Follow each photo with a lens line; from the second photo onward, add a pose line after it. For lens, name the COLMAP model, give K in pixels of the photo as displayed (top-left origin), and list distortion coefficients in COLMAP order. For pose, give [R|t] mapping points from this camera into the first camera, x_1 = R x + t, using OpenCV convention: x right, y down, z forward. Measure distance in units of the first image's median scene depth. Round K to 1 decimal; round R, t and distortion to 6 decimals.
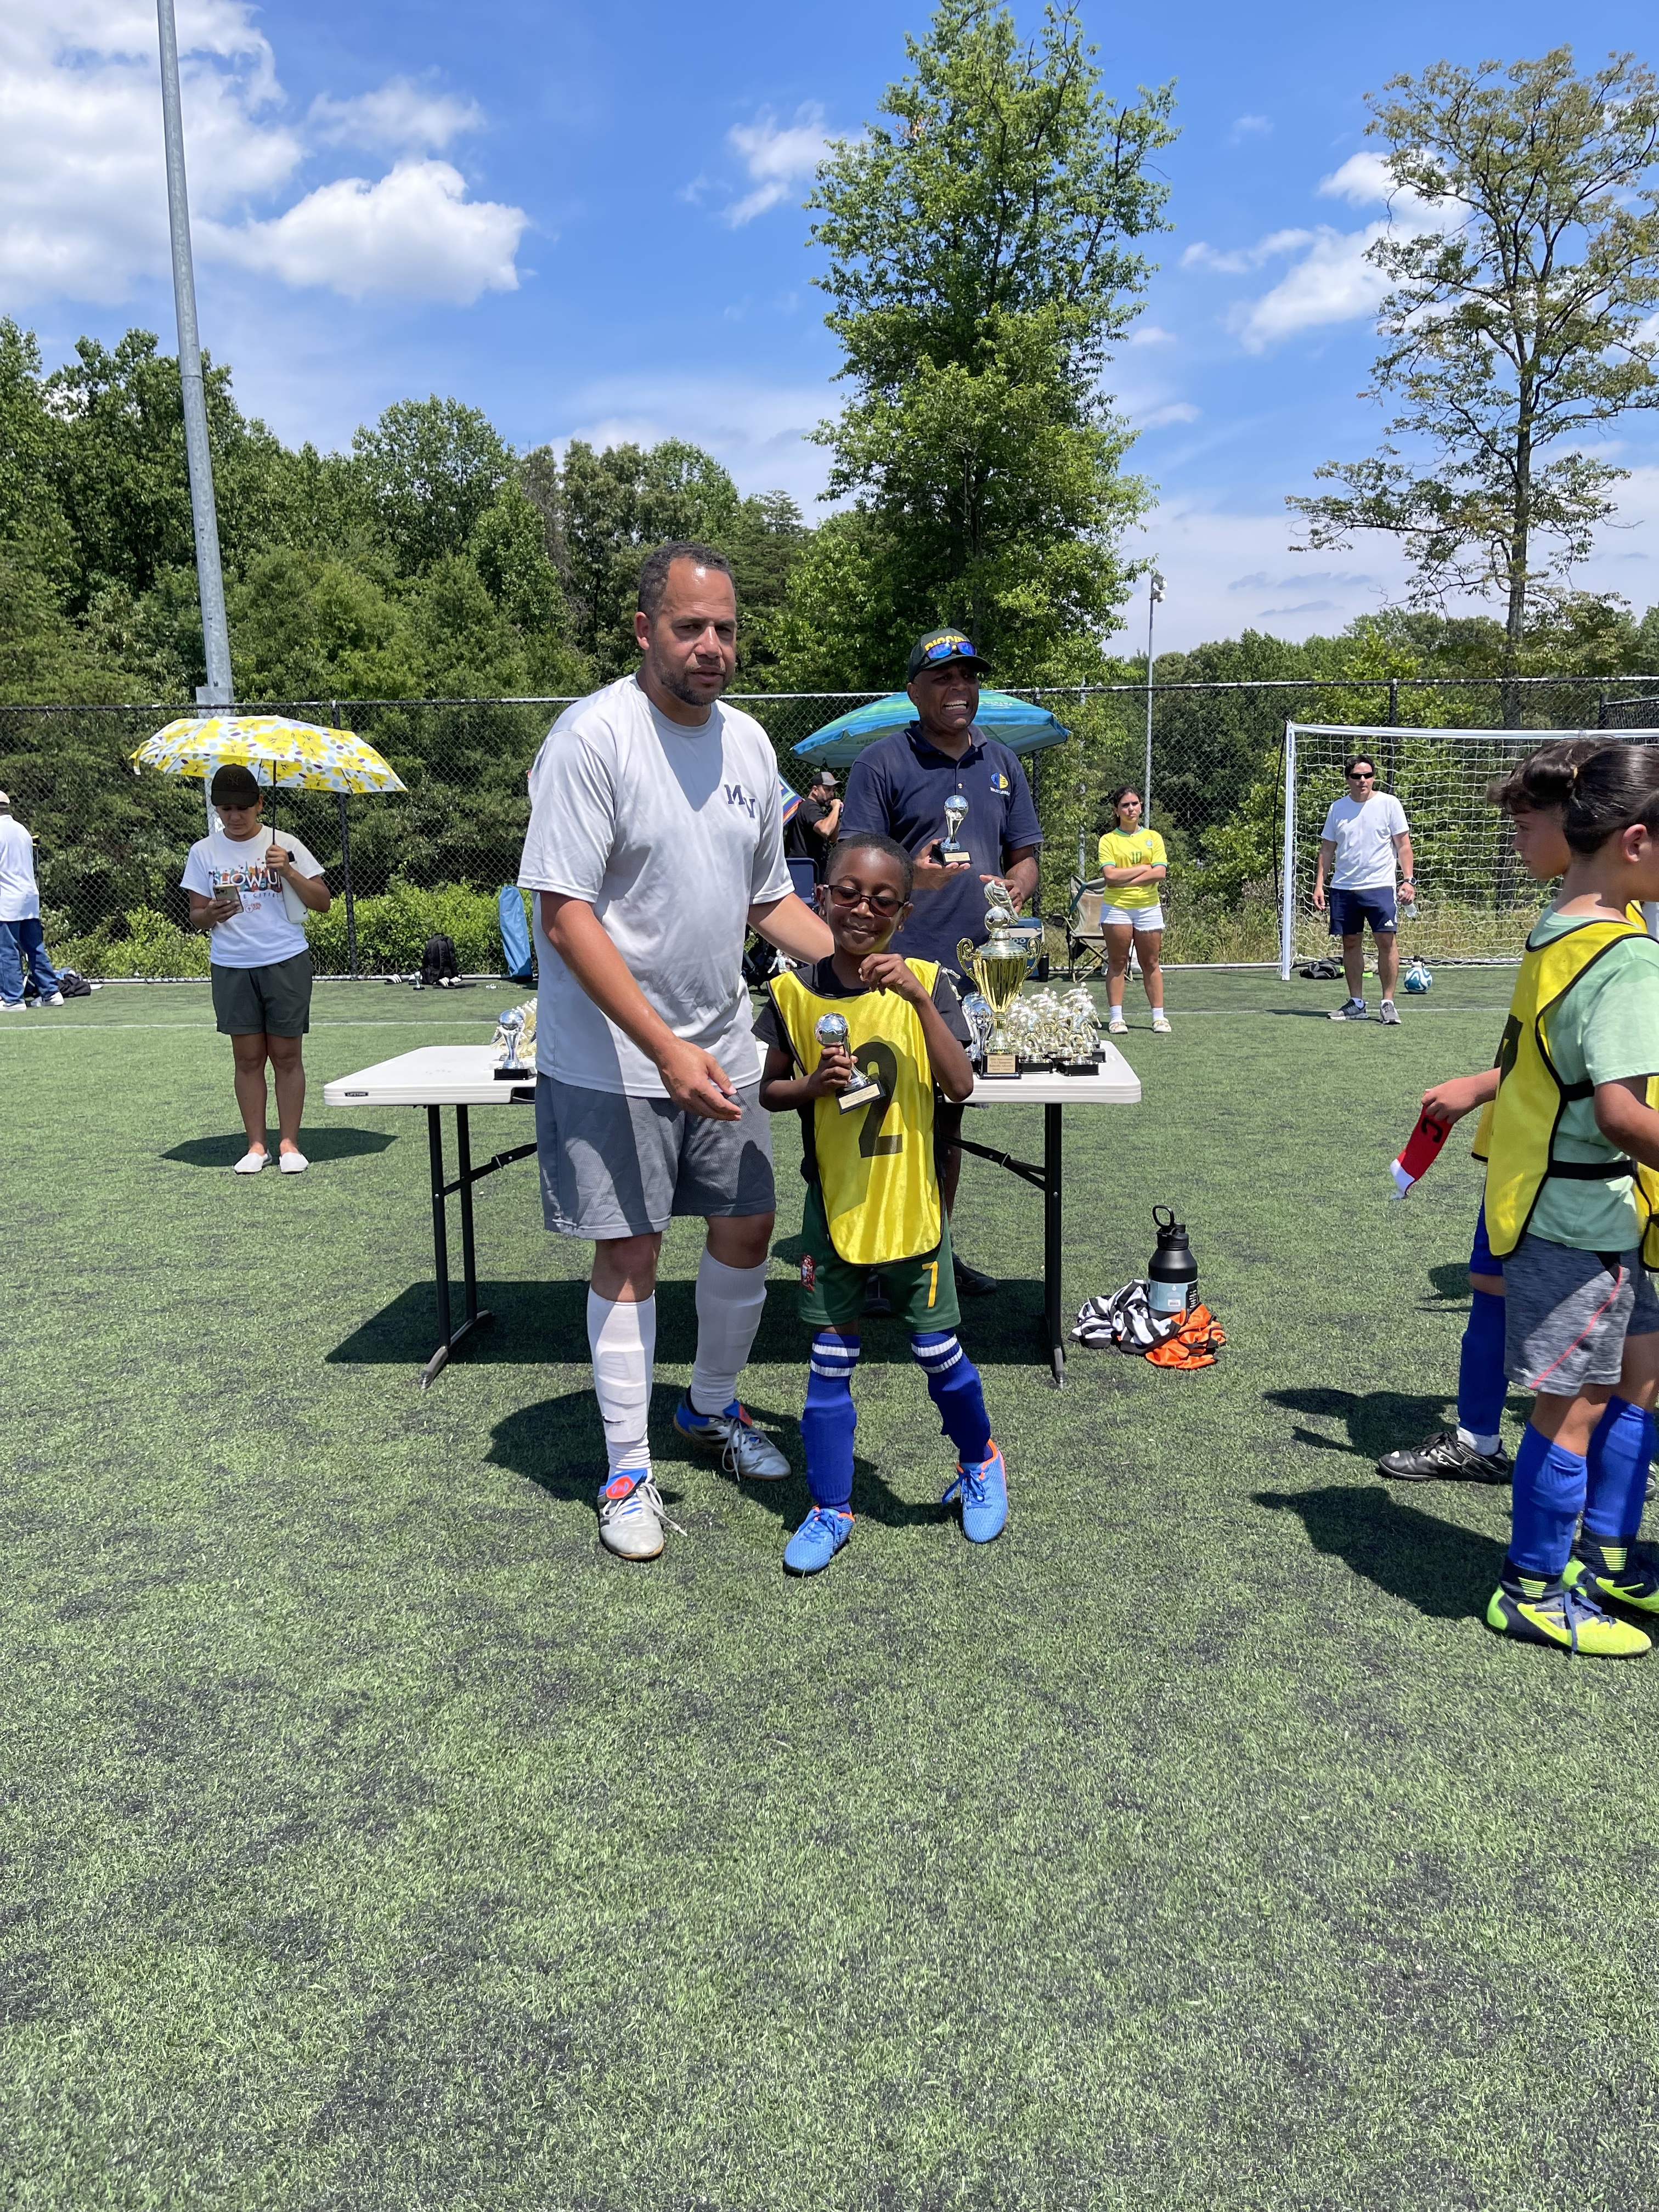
lens RADIAL K [[1633.8, 0, 840.3], [0, 1633.8, 1117.1], [0, 0, 1]] dist [0.097521, -0.132329]
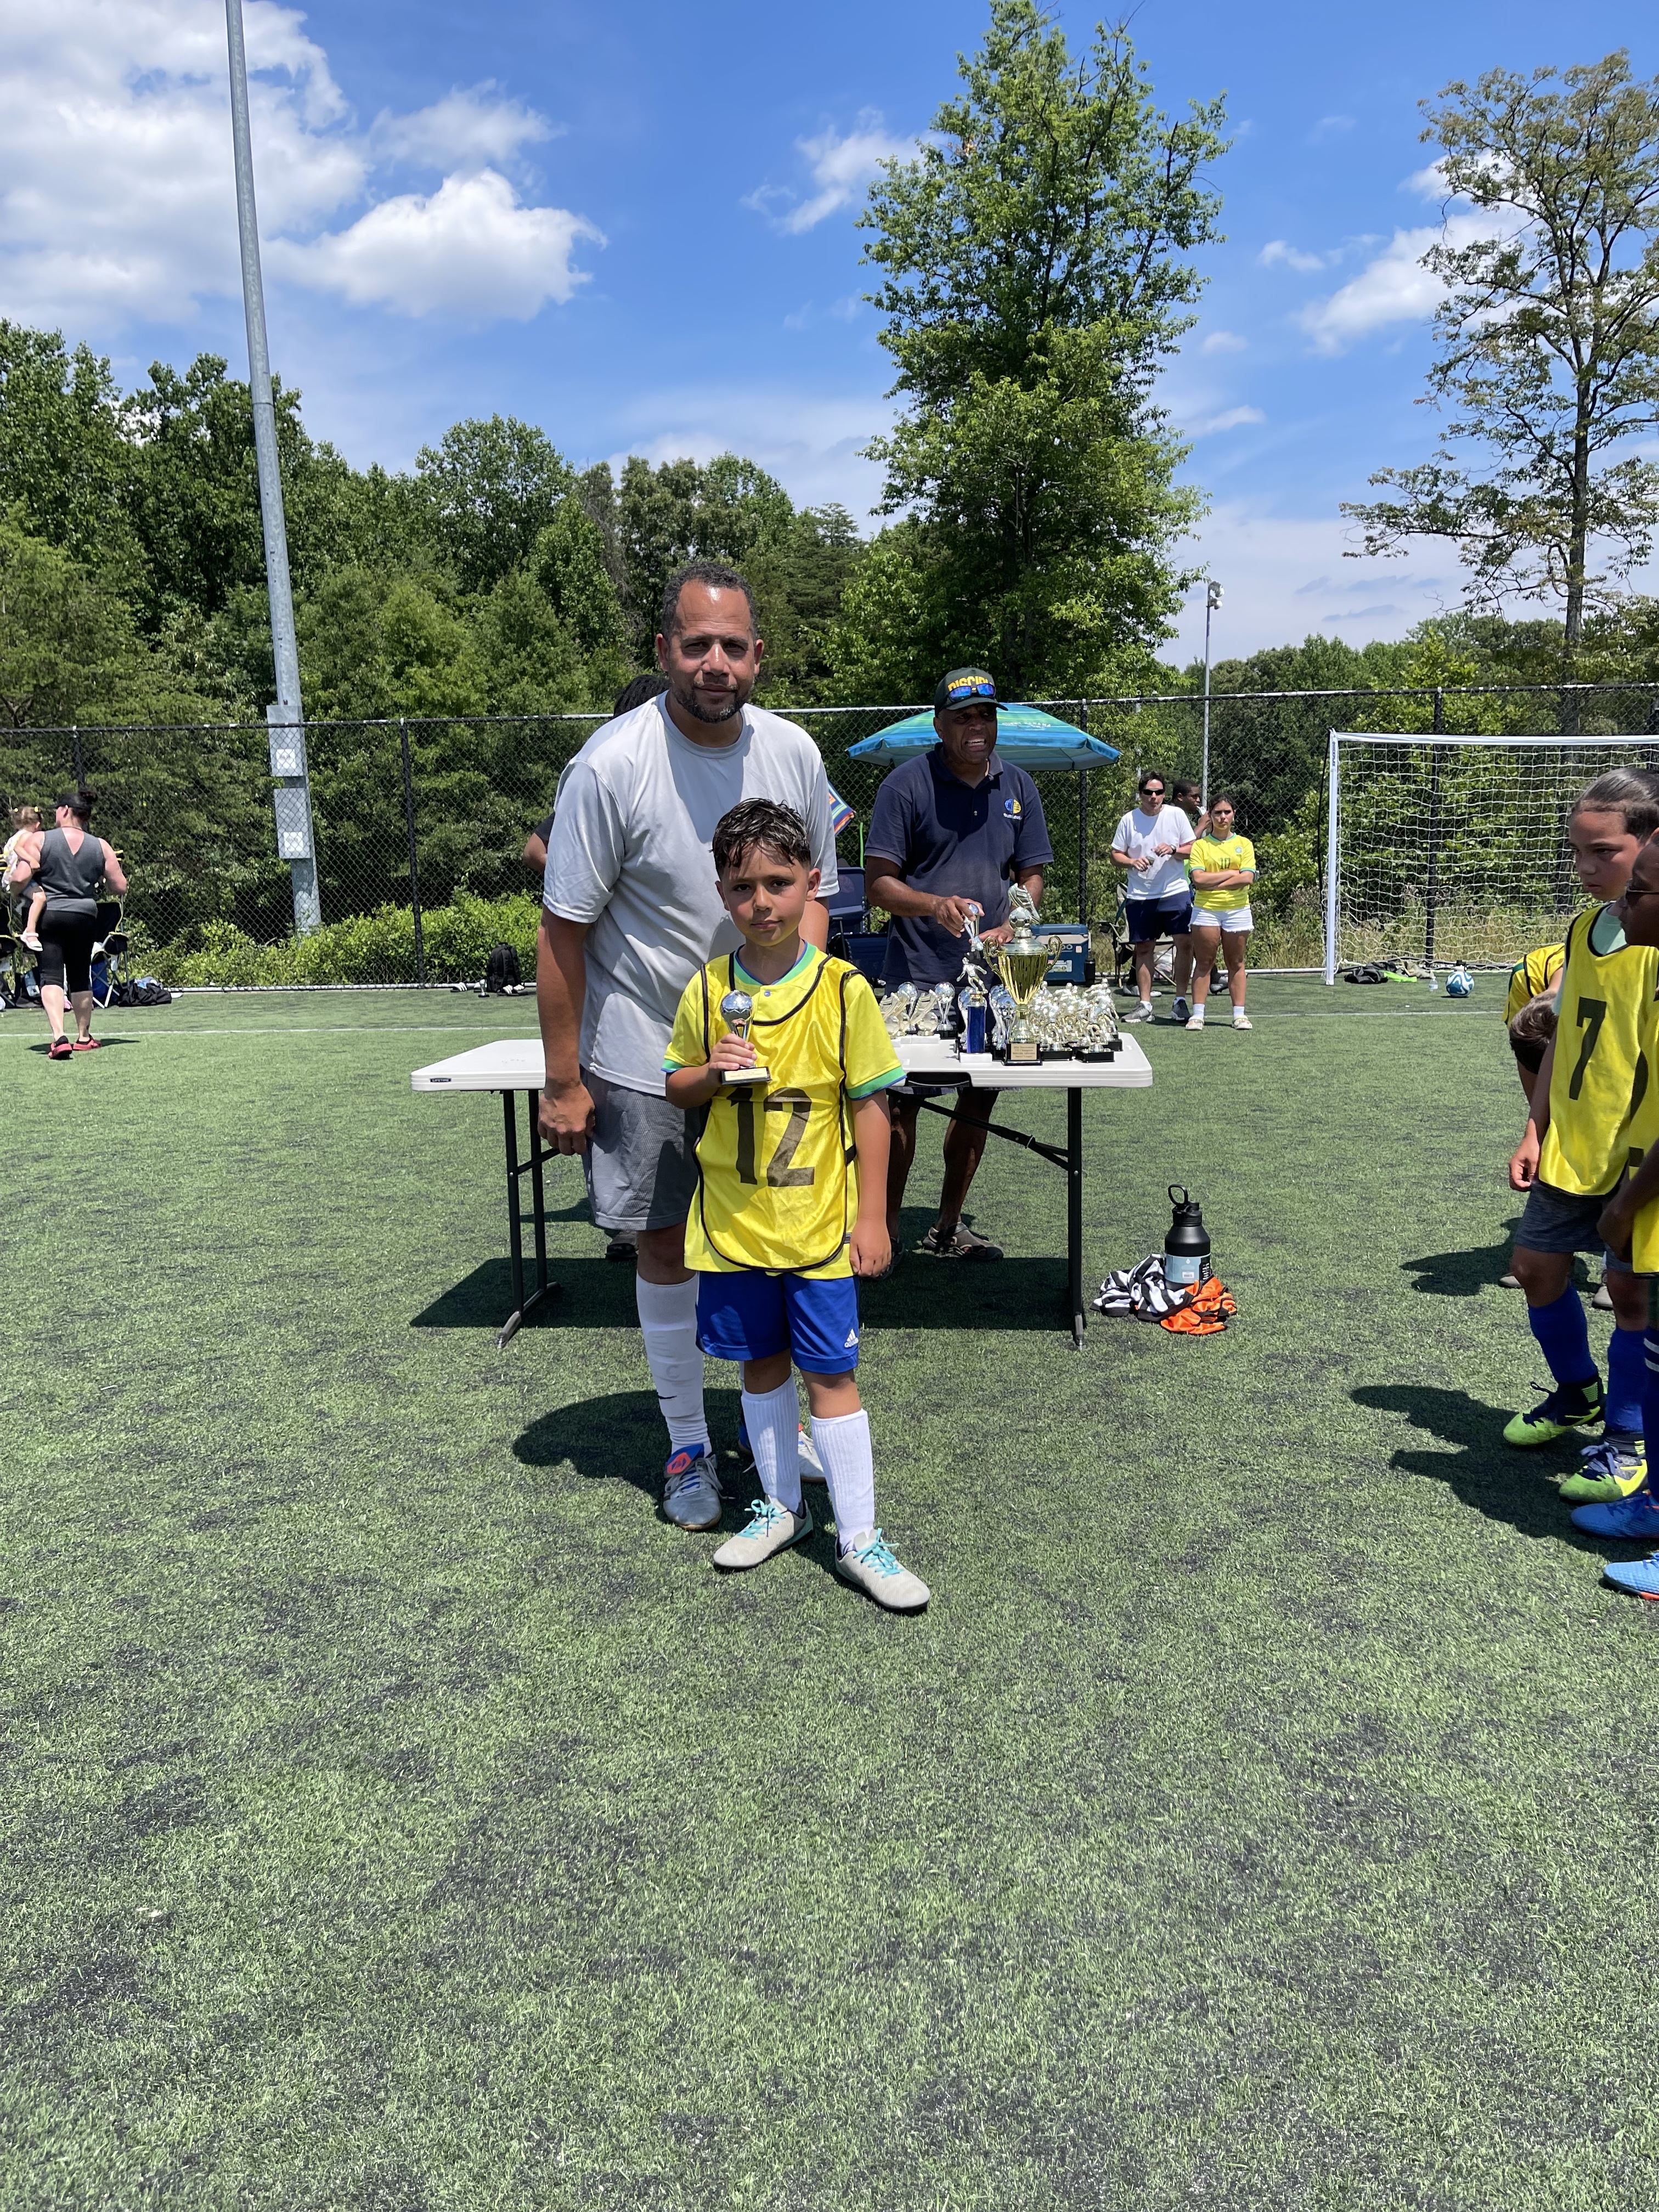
lens RADIAL K [[1635.0, 0, 836.2], [0, 1635.0, 1124.7], [0, 0, 1]] dist [0.089923, -0.117997]
pose [[0.999336, 0.000254, -0.036439, 0.012141], [-0.000318, 0.999998, -0.001747, 0.017170], [0.036439, 0.001758, 0.999334, -0.091939]]
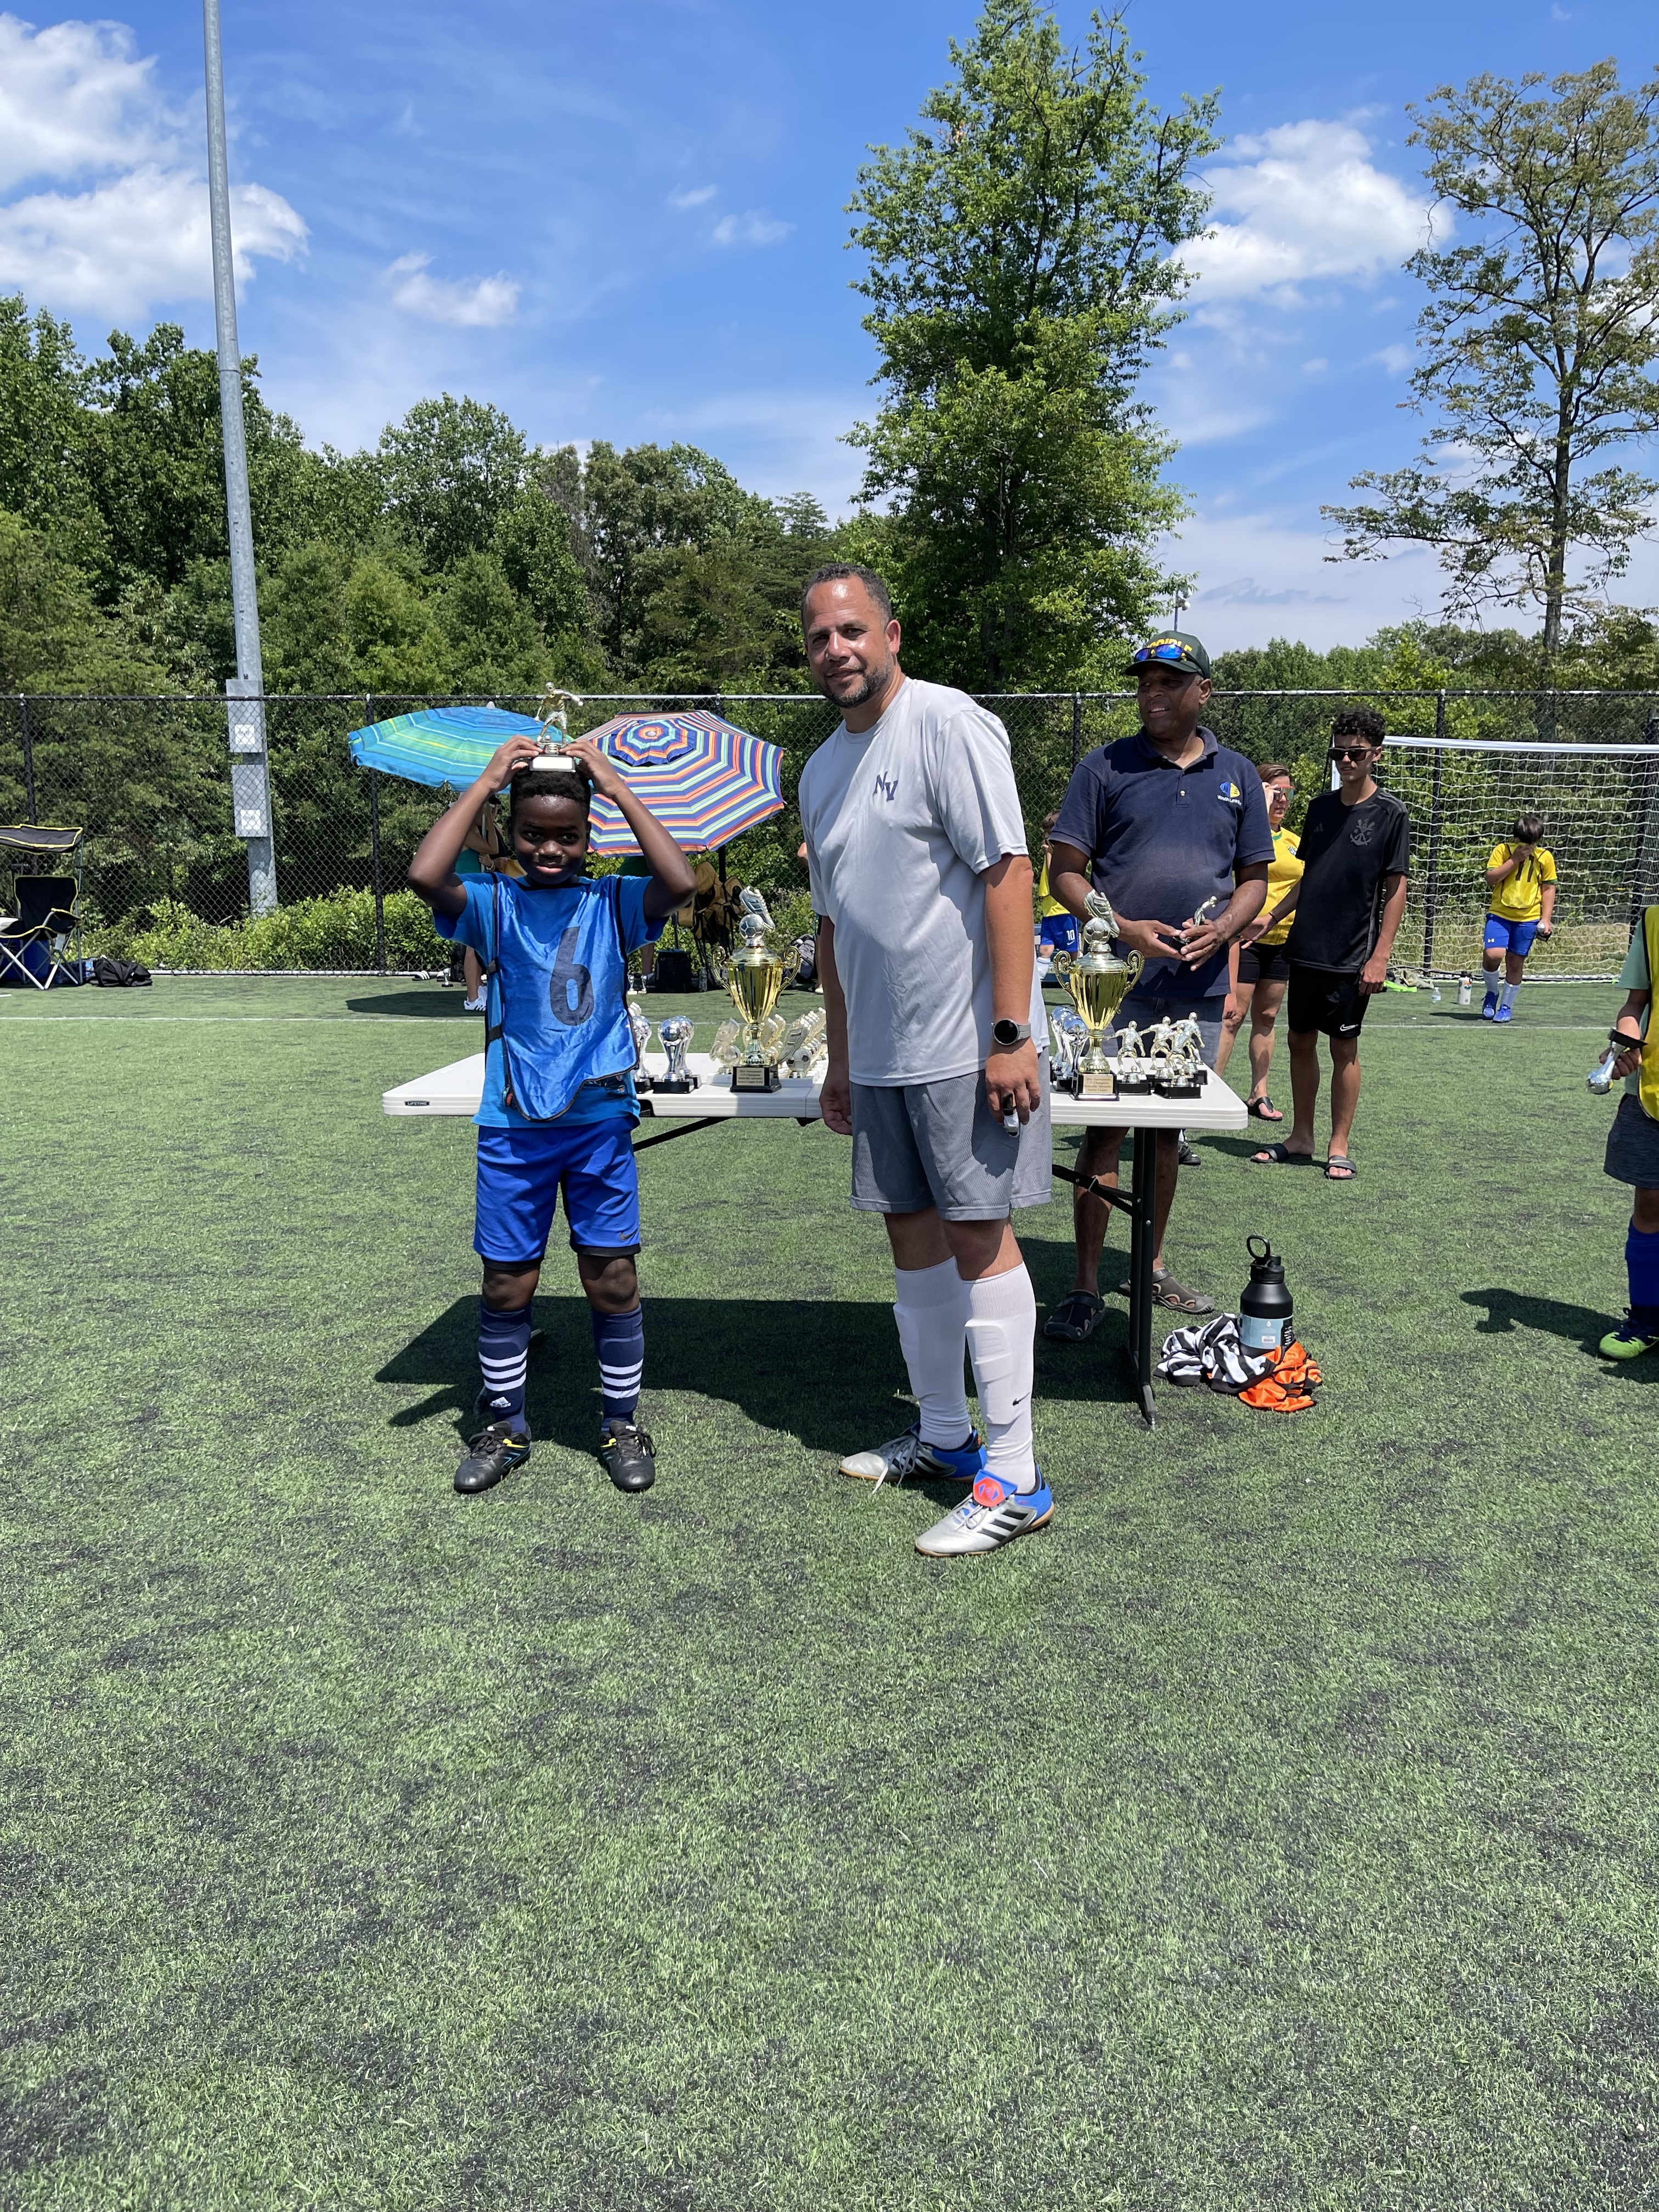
lens RADIAL K [[1635.8, 0, 831.3], [0, 1635.8, 1094.4], [0, 0, 1]] dist [0.099832, -0.136366]
pose [[0.999728, 0.019393, -0.012969, -0.040530], [-0.019582, 0.999702, -0.014590, -0.009479], [0.012683, 0.014840, 0.999809, 0.049516]]
